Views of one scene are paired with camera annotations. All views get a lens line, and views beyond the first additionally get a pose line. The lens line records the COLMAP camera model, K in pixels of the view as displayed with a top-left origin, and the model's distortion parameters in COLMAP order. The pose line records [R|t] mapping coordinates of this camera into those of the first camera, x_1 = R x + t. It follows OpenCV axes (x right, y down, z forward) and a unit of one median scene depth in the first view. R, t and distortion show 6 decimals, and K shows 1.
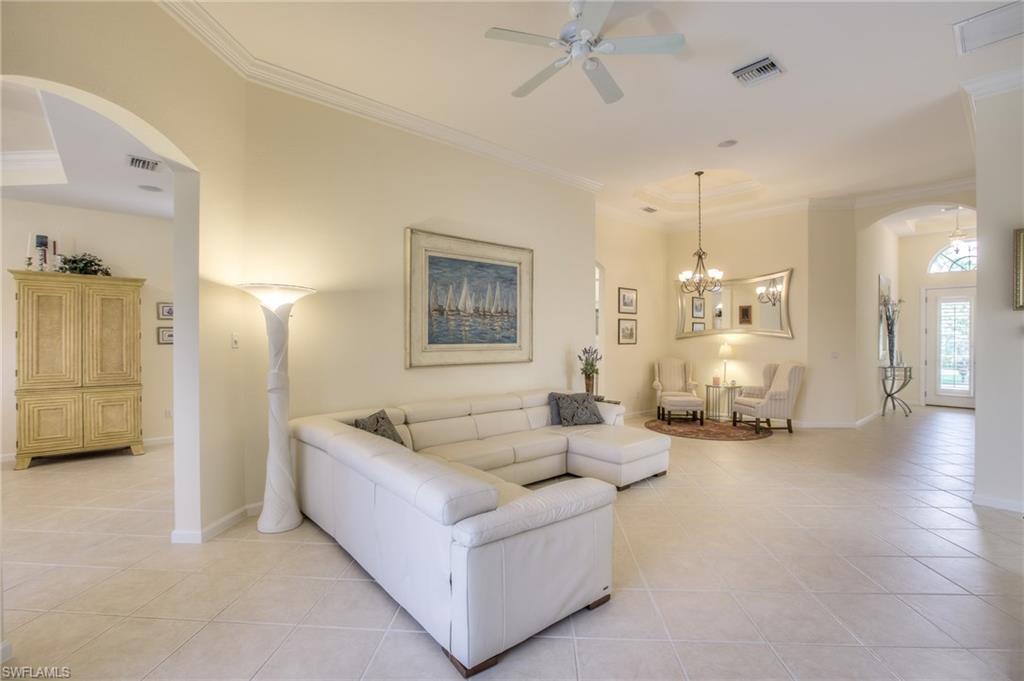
lens RADIAL K [[465.4, 0, 512.1], [0, 465.4, 339.0], [0, 0, 1]] dist [0.001935, 0.000199]
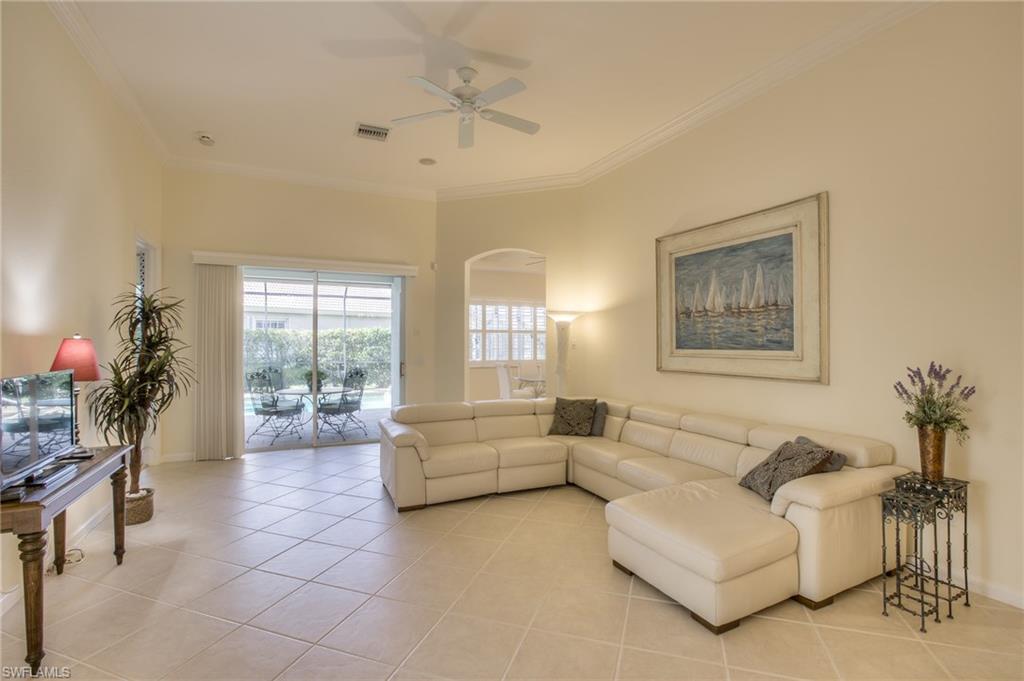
lens RADIAL K [[465.4, 0, 515.1], [0, 465.4, 340.9], [0, 0, 1]] dist [0.001935, 0.000199]
pose [[-0.252181, -0.005275, -0.967666, 0.789382], [-0.007467, 0.999966, -0.003505, 0.000426], [0.967651, 0.006342, -0.252212, 0.855779]]
